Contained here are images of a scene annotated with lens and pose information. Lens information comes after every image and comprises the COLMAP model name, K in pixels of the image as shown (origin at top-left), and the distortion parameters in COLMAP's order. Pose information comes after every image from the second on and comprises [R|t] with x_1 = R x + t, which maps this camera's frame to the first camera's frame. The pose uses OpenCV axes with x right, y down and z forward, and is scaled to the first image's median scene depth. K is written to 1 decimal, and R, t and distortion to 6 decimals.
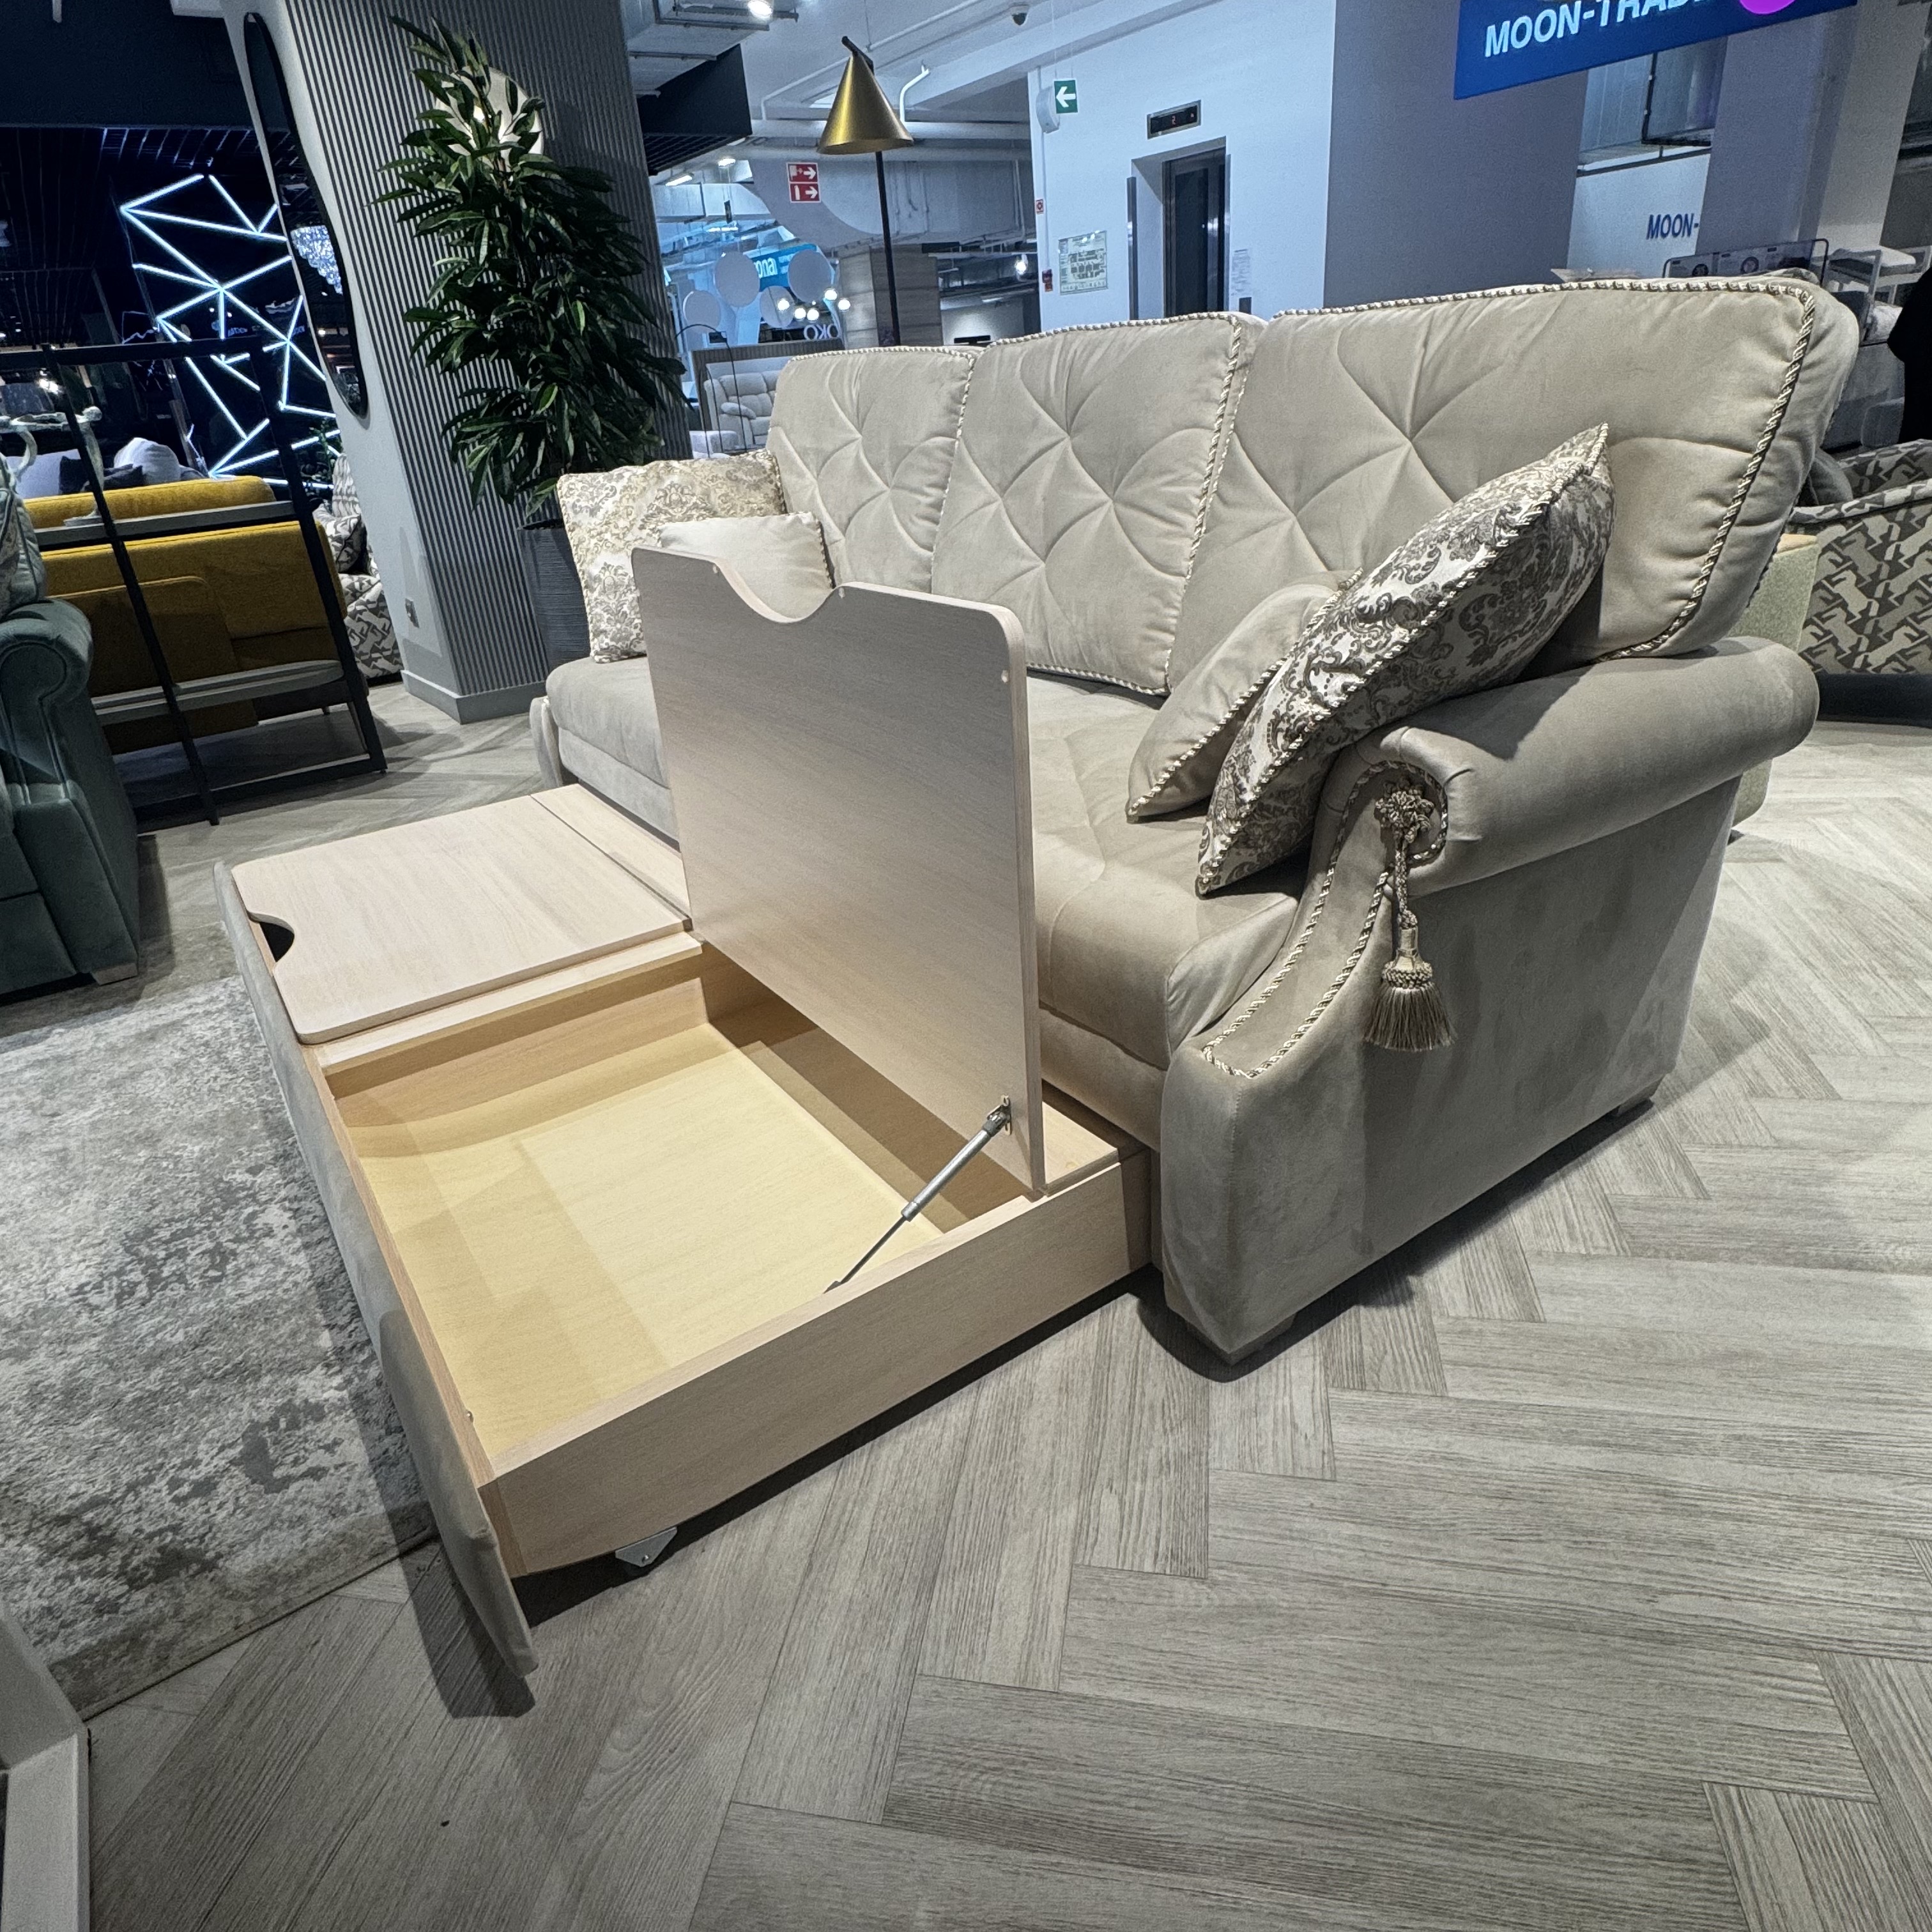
lens RADIAL K [[1220.8, 0, 943.5], [0, 1220.8, 969.3], [0, 0, 1]] dist [-0.002134, -0.000819]
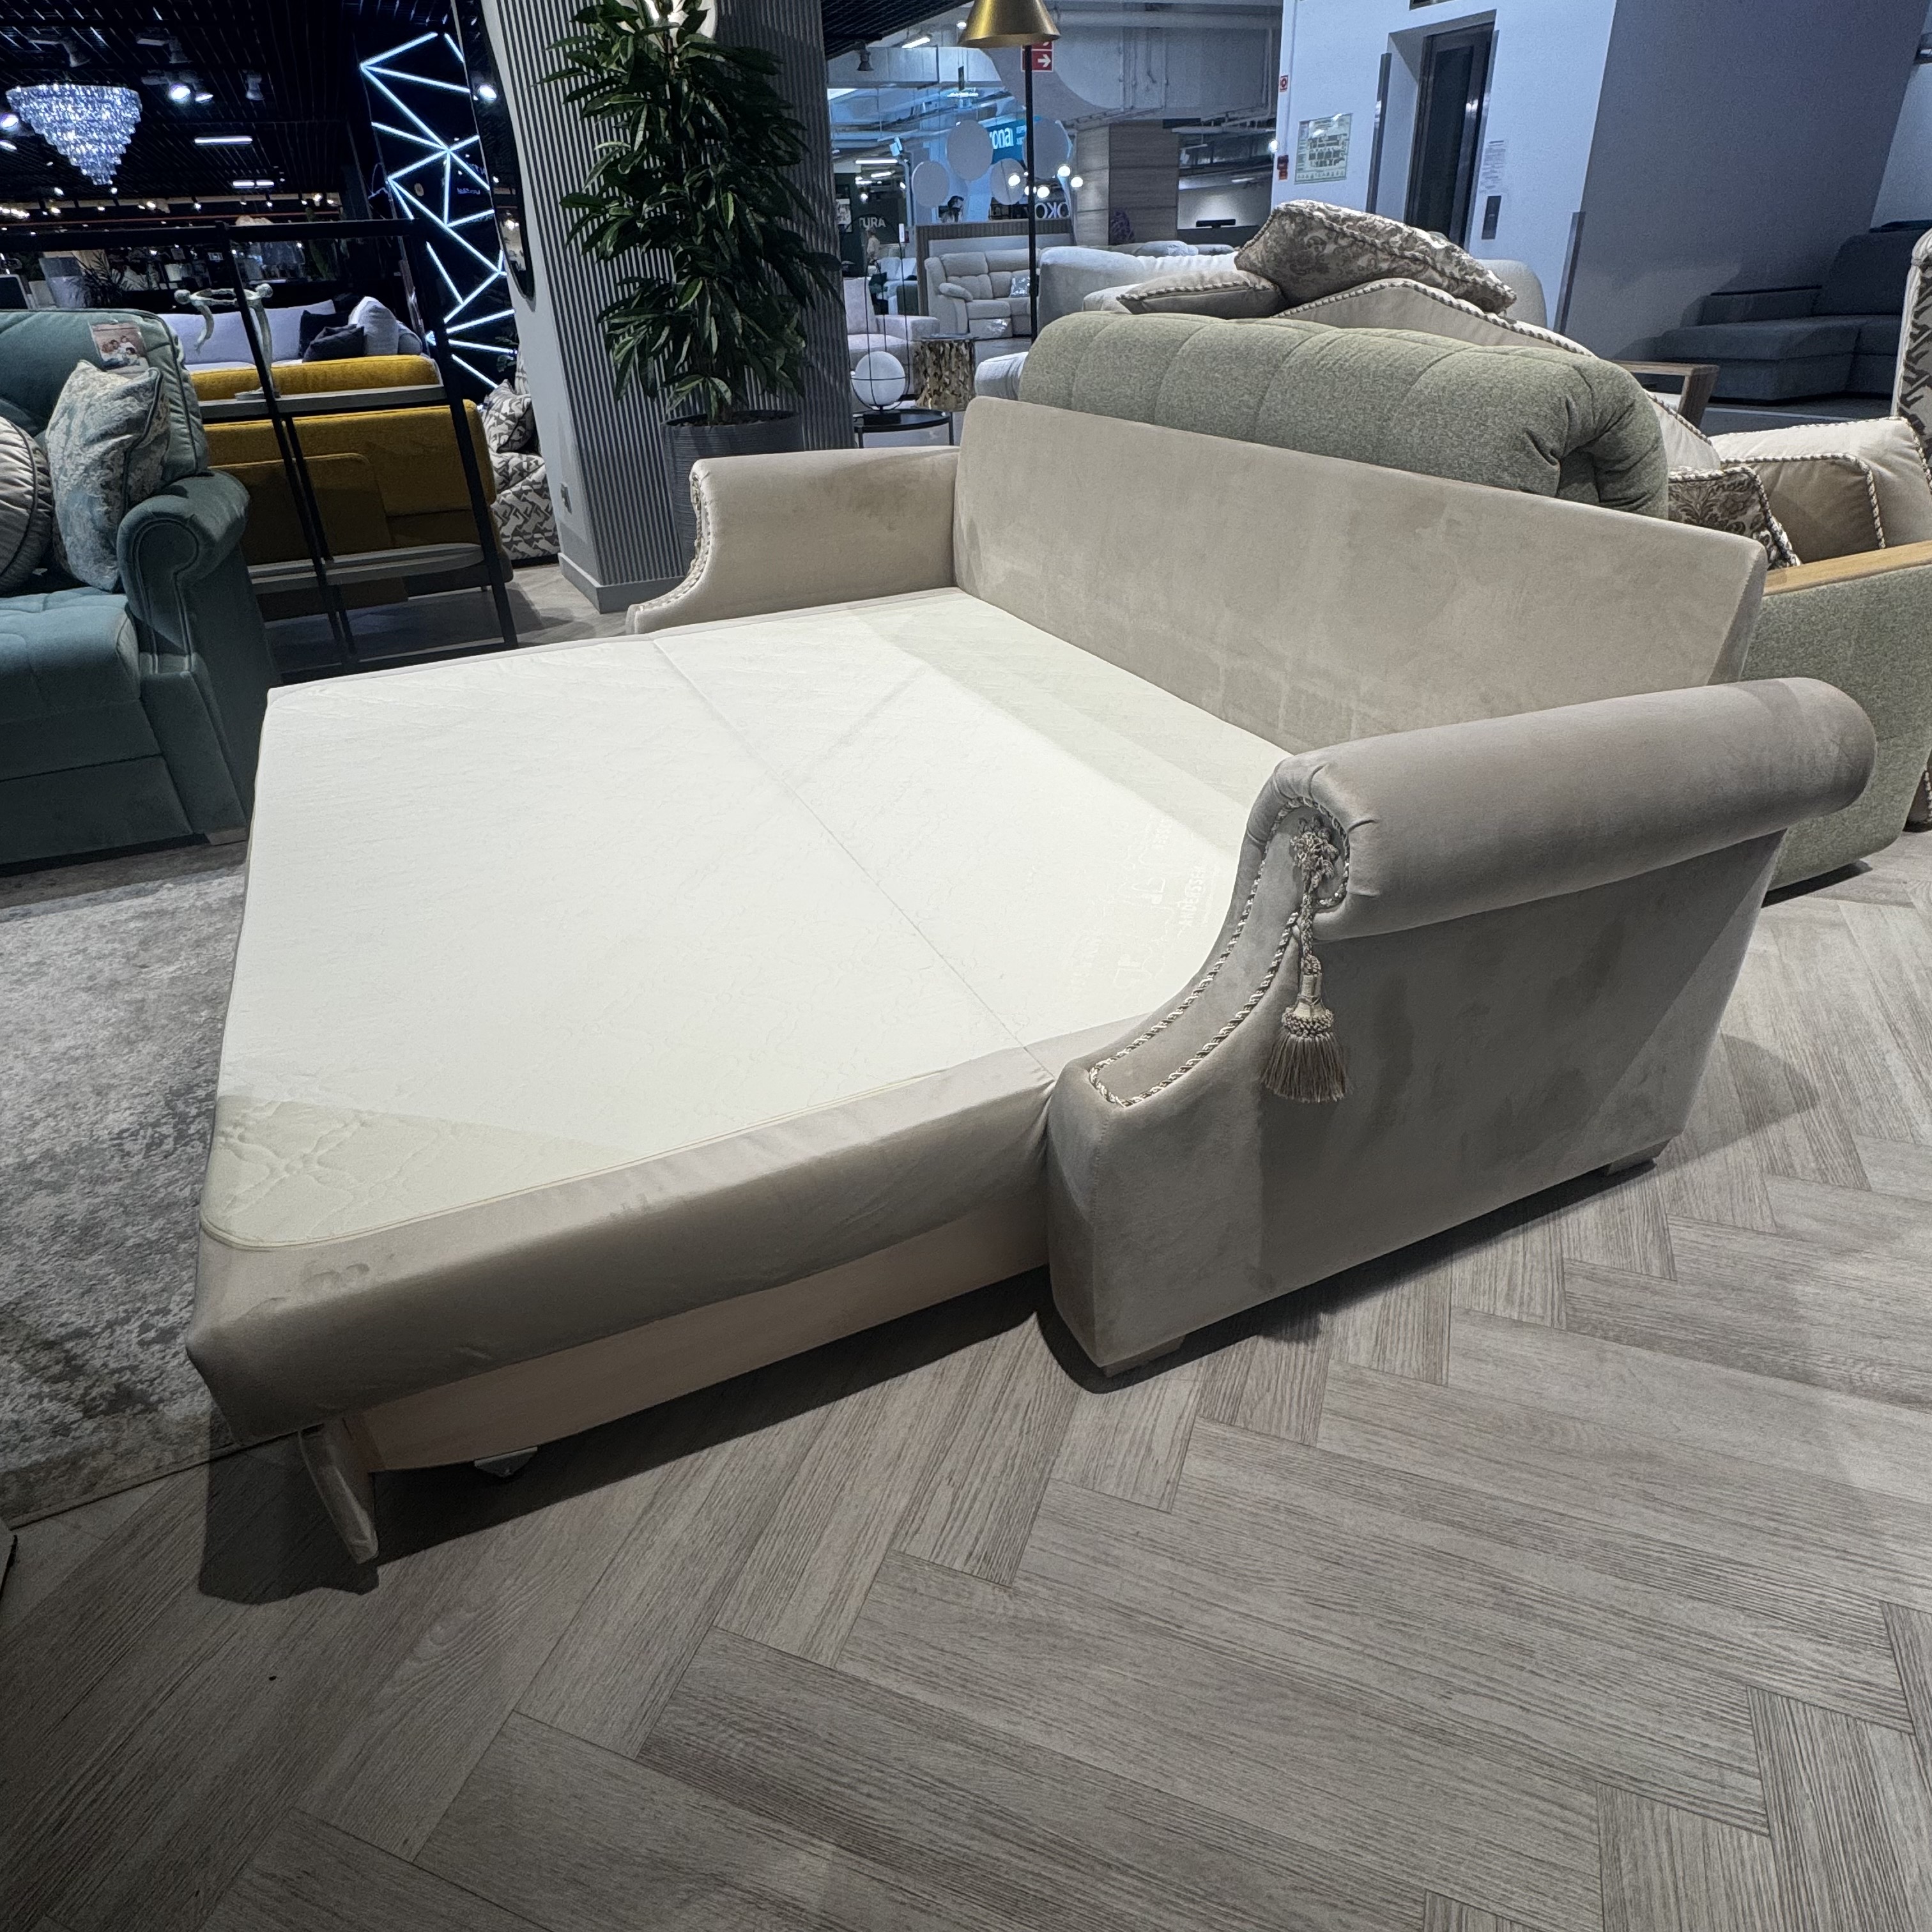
lens RADIAL K [[1221.4, 0, 947.5], [0, 1221.4, 969.4], [0, 0, 1]] dist [-0.003680, 0.000734]
pose [[0.984521, 0.118021, -0.129575, 0.155203], [-0.107513, 0.990536, 0.085321, -0.060471], [0.138418, -0.070070, 0.987892, 0.015894]]
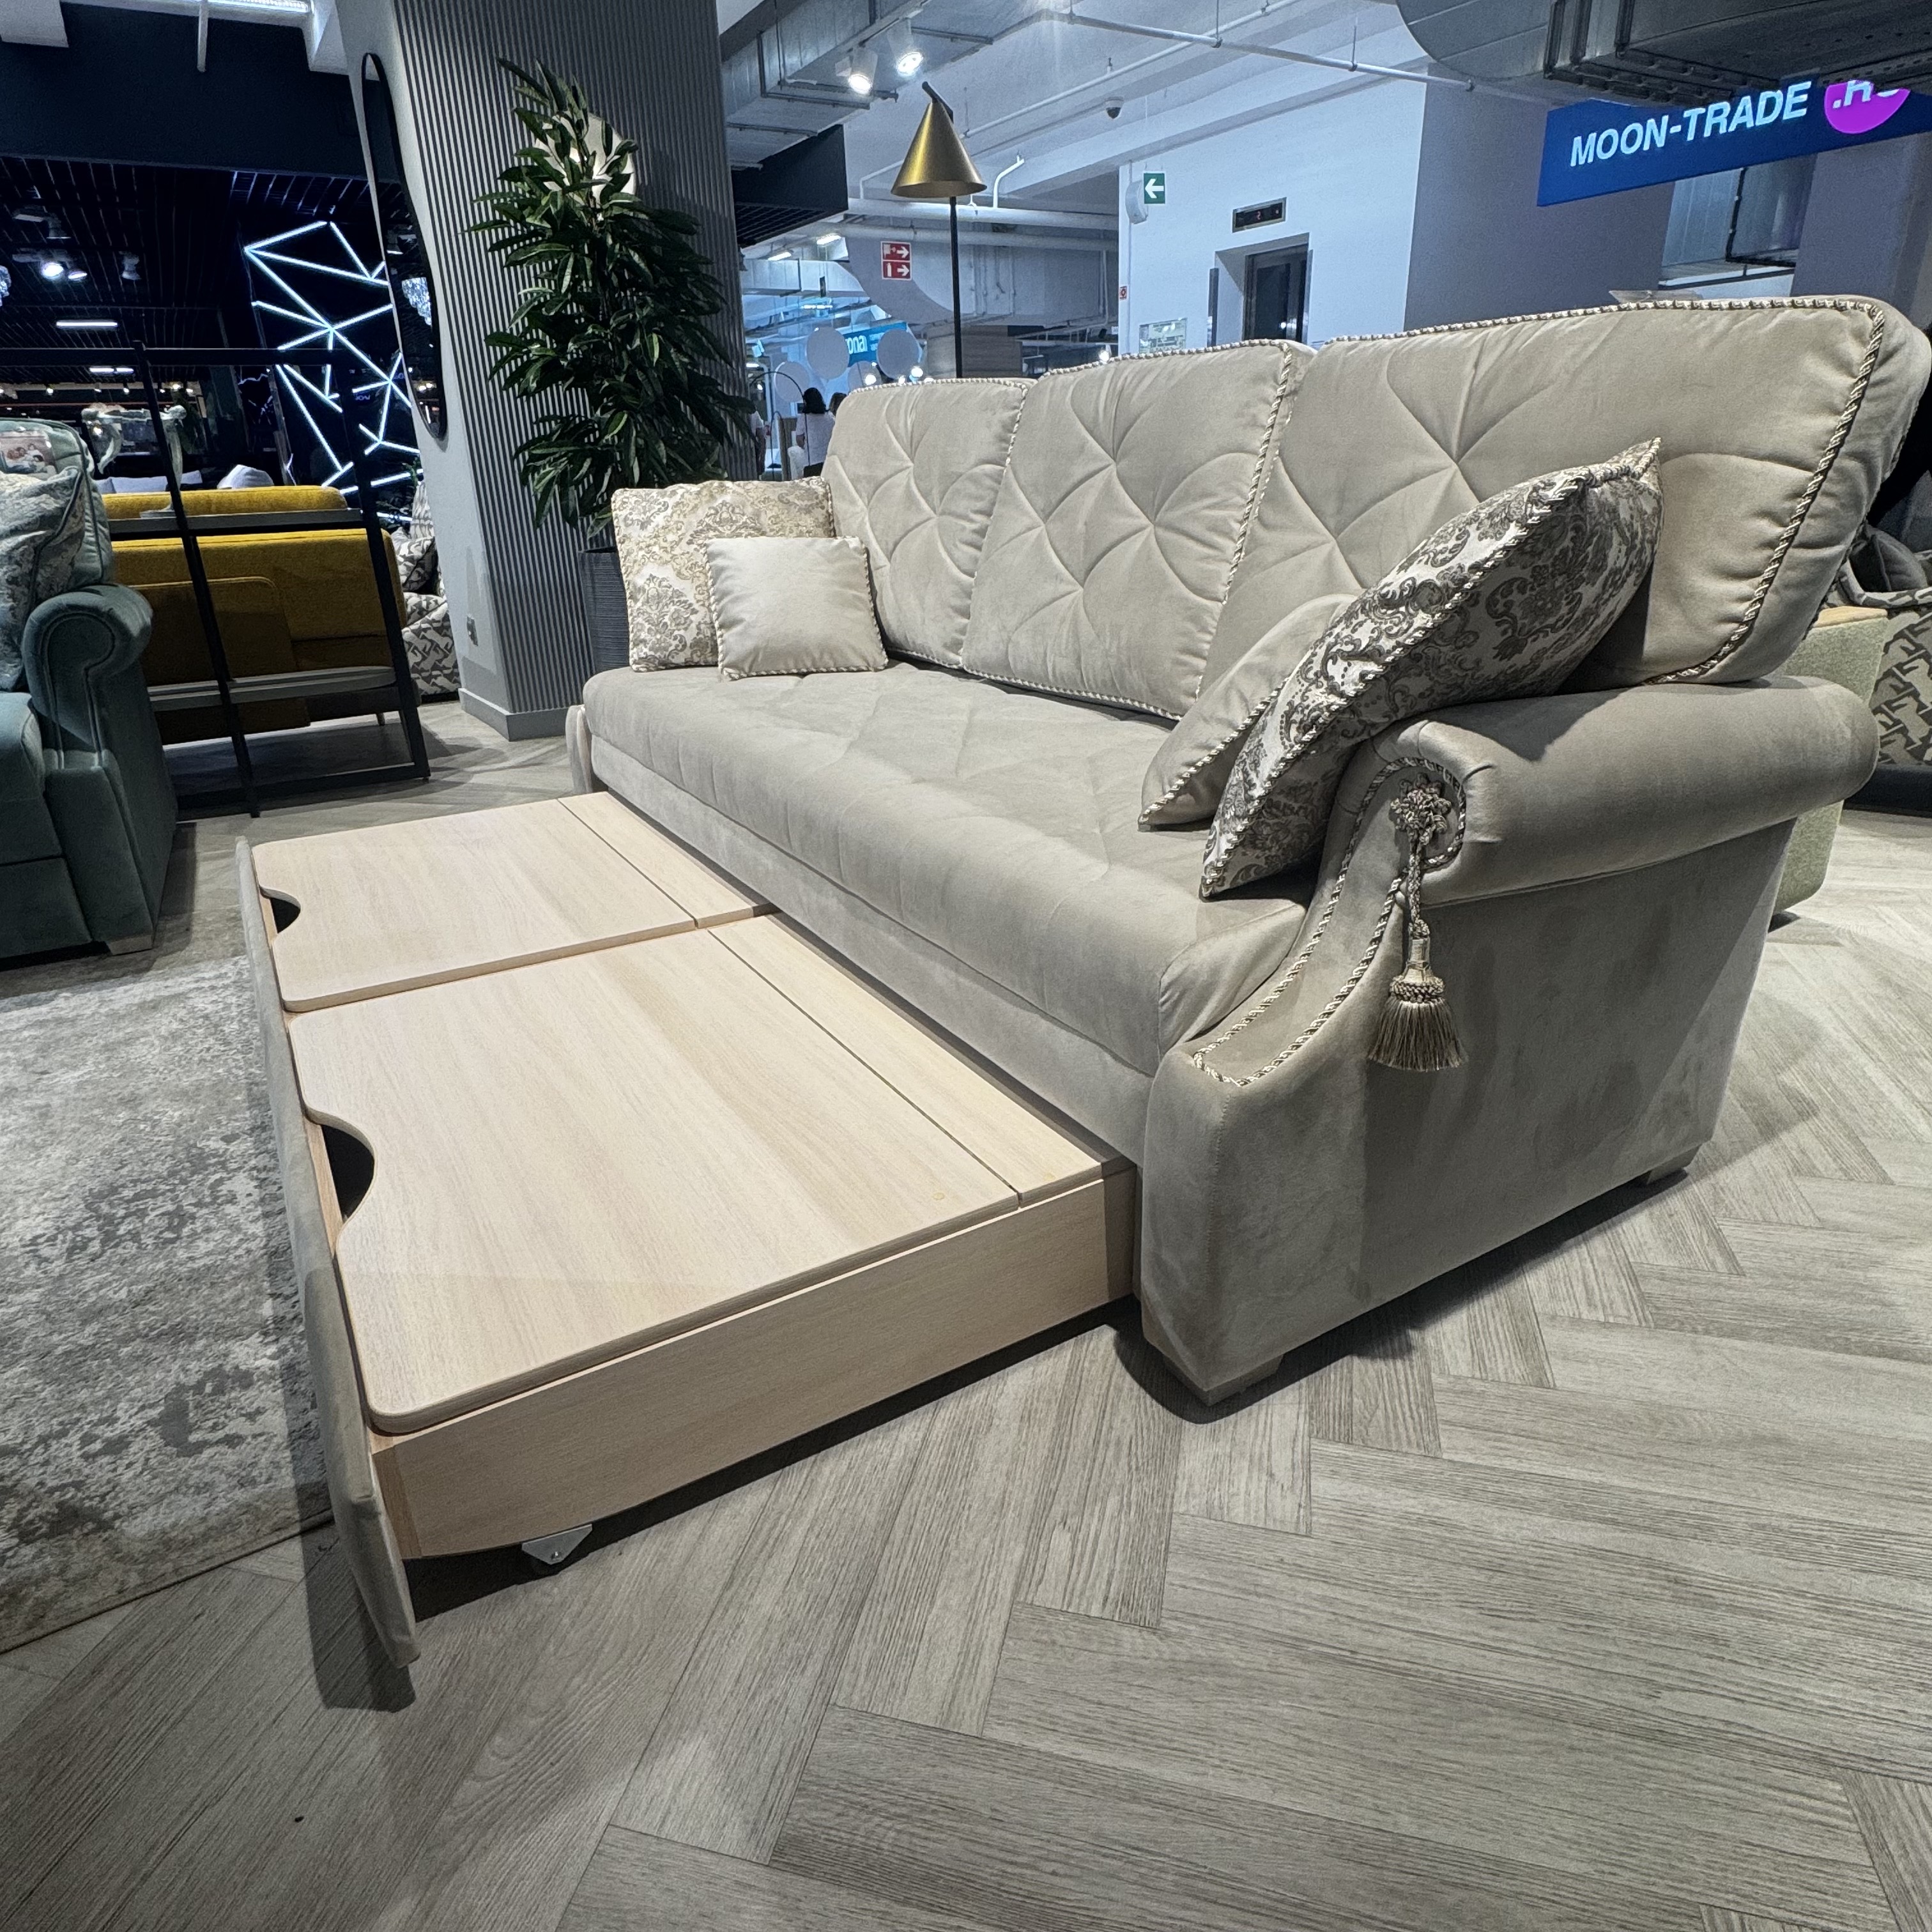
lens RADIAL K [[1220.8, 0, 943.5], [0, 1220.8, 969.3], [0, 0, 1]] dist [-0.002134, -0.000819]
pose [[0.996869, 0.069654, -0.037433, 0.036777], [-0.071689, 0.995849, -0.056087, 0.047244], [0.033371, 0.058595, 0.997724, 0.038119]]
